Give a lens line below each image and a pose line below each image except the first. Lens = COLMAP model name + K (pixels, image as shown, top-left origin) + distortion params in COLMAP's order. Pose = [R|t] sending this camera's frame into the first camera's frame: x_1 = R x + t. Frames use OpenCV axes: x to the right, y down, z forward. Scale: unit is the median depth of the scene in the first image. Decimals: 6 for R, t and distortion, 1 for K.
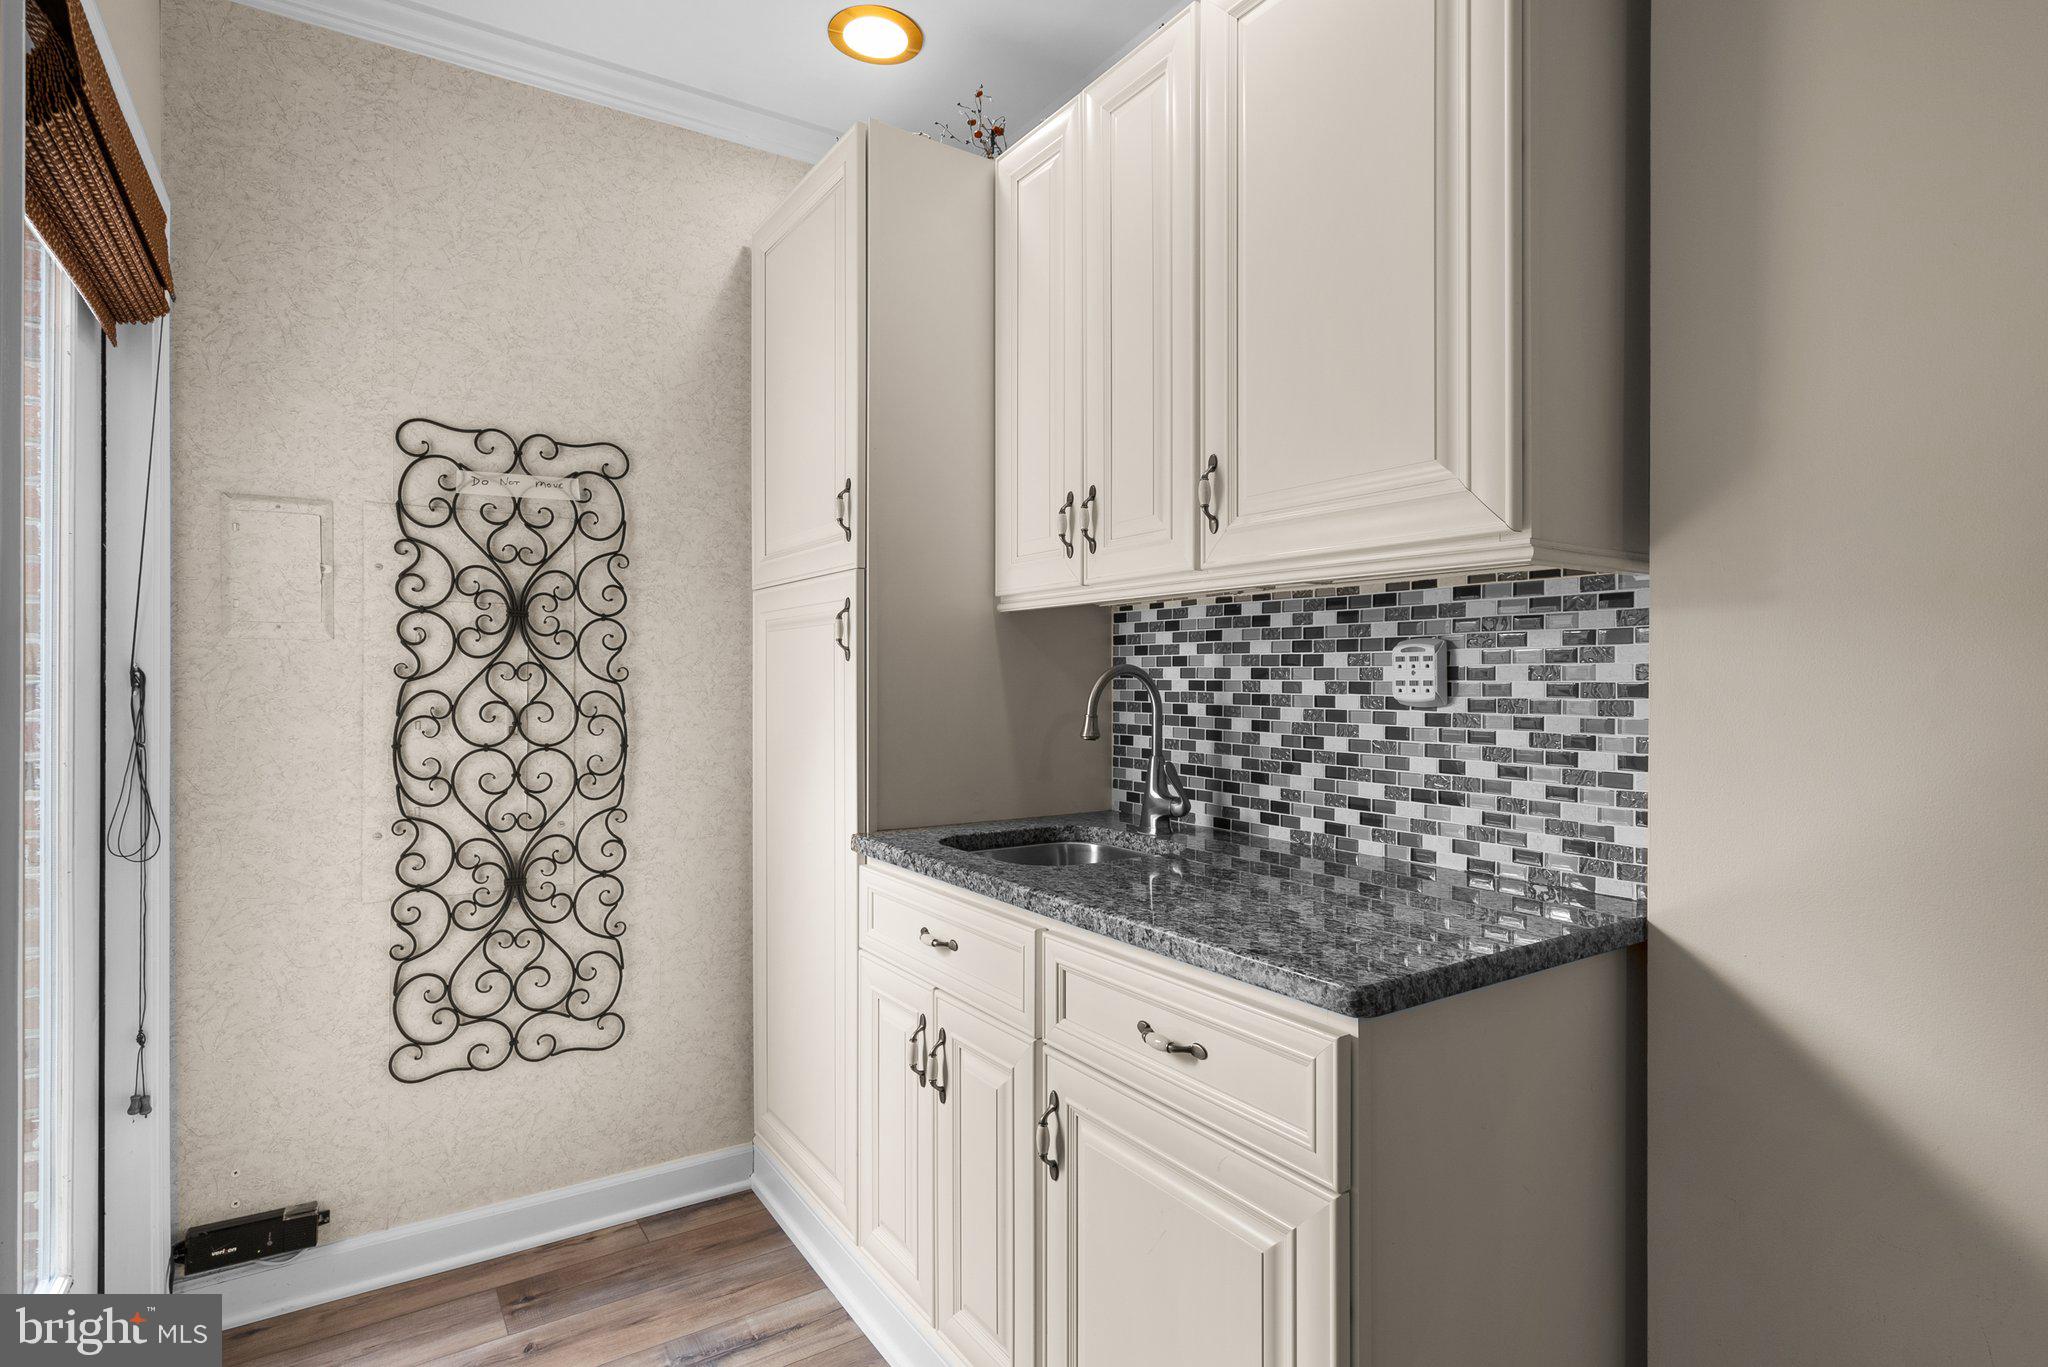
lens RADIAL K [[1023.3, 0, 1024.0], [0, 1023.3, 683.5], [0, 0, 1]] dist [-0.002515, 0.000210]
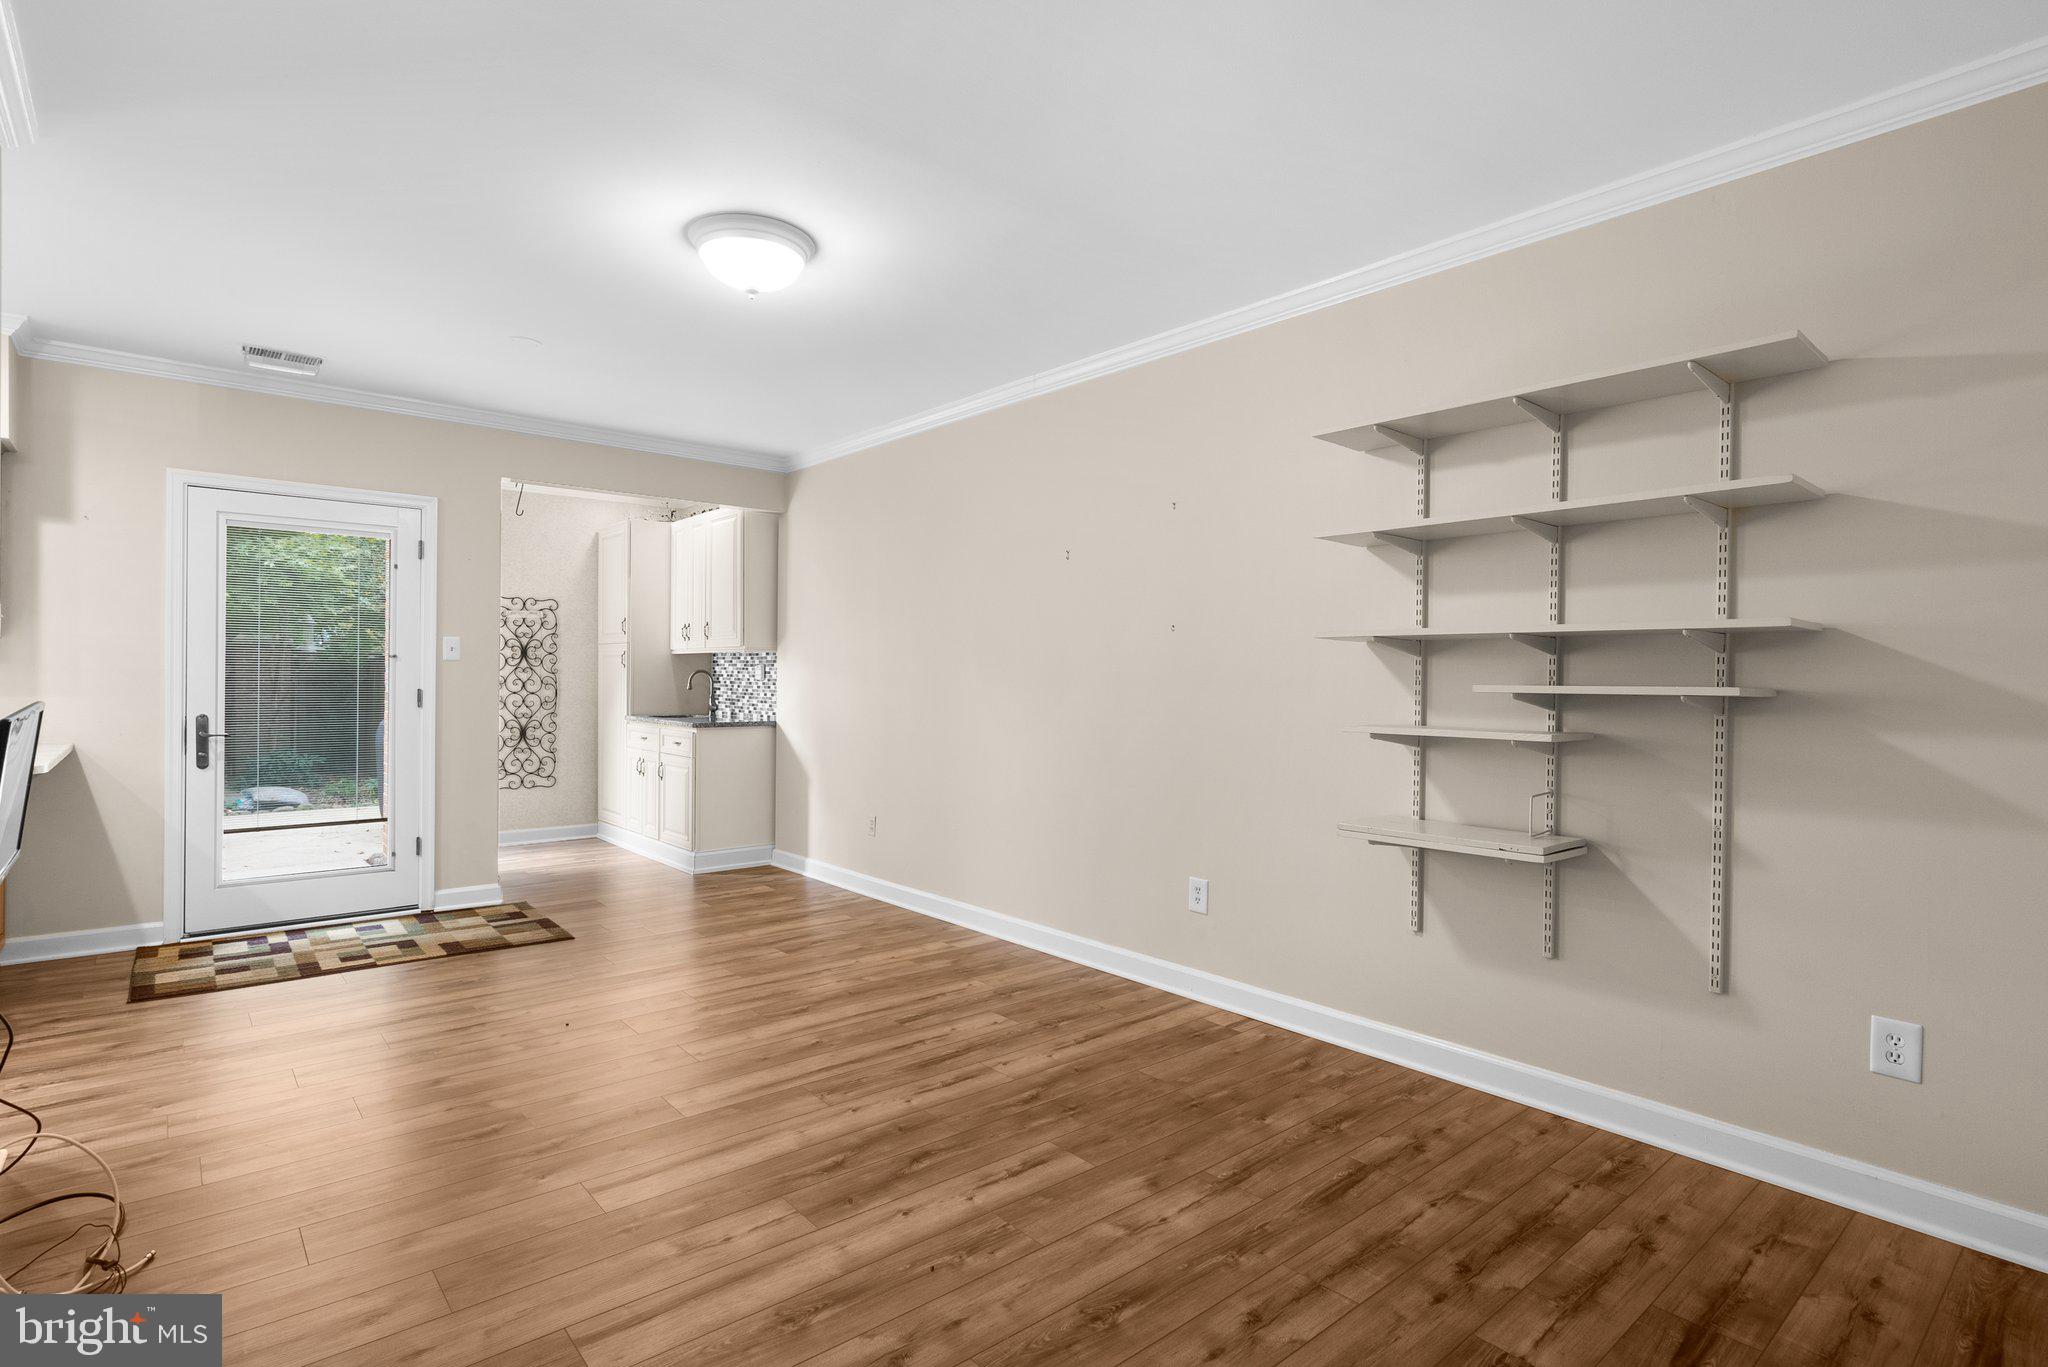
lens RADIAL K [[1023.3, 0, 1024.0], [0, 1023.3, 683.5], [0, 0, 1]] dist [-0.002515, 0.000210]
pose [[0.993629, 0.005508, 0.112566, 0.757503], [-0.005691, 0.999983, 0.001305, 0.018220], [-0.112557, -0.001938, 0.993643, -2.525423]]
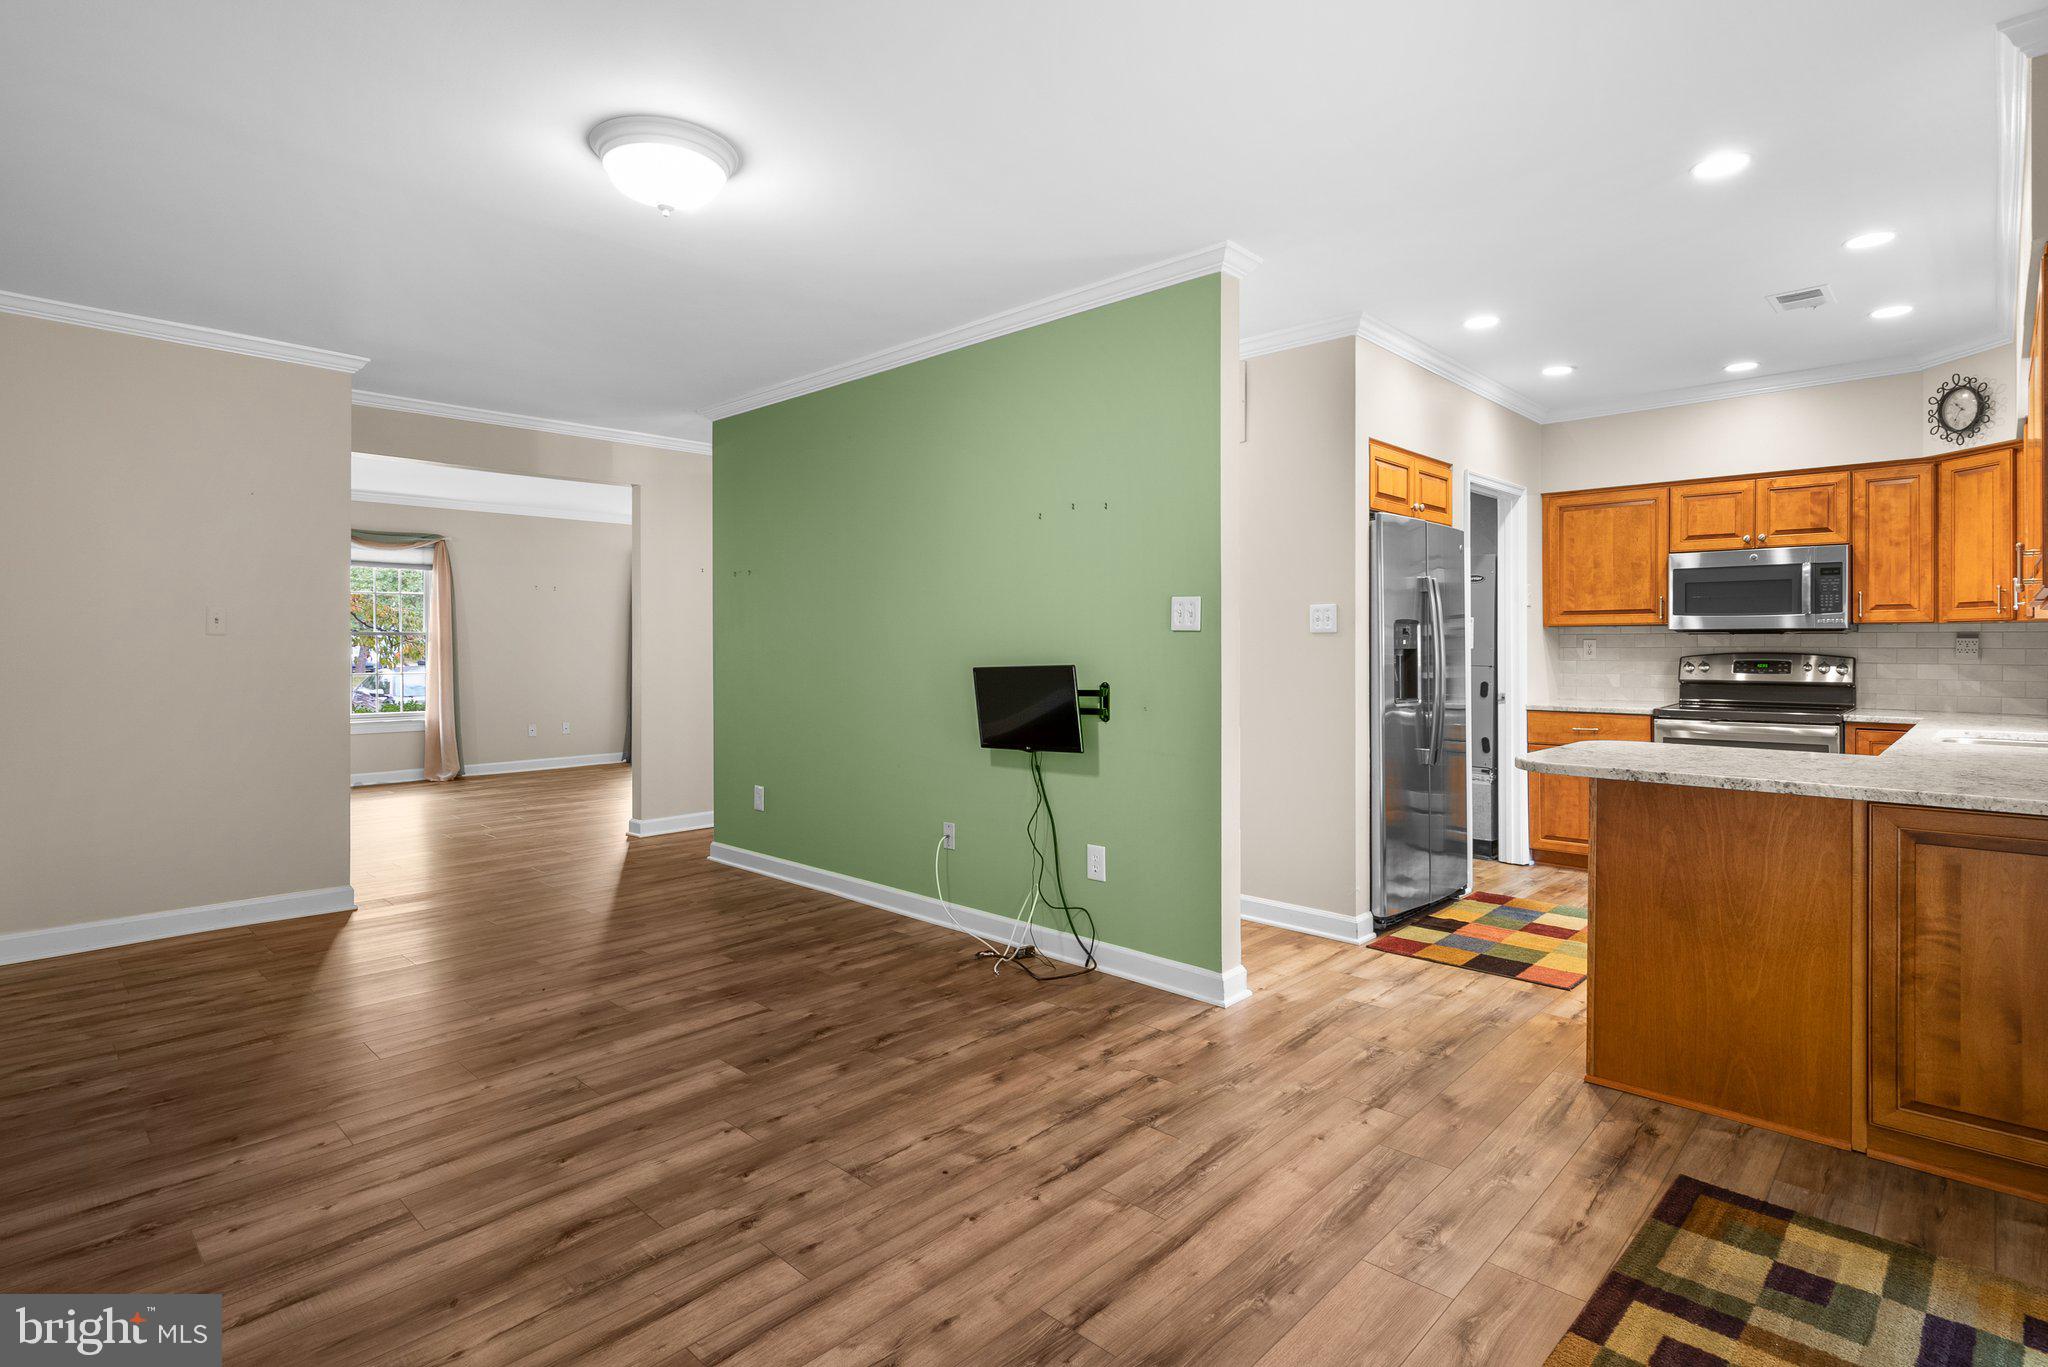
lens RADIAL K [[1012.1, 0, 1019.0], [0, 1012.1, 657.7], [0, 0, 1]] dist [0.001507, 0.000567]
pose [[-0.977469, -0.001405, -0.211072, 0.362800], [-0.004755, 0.999871, 0.015364, 0.005849], [0.211023, 0.016021, -0.977350, 0.305106]]
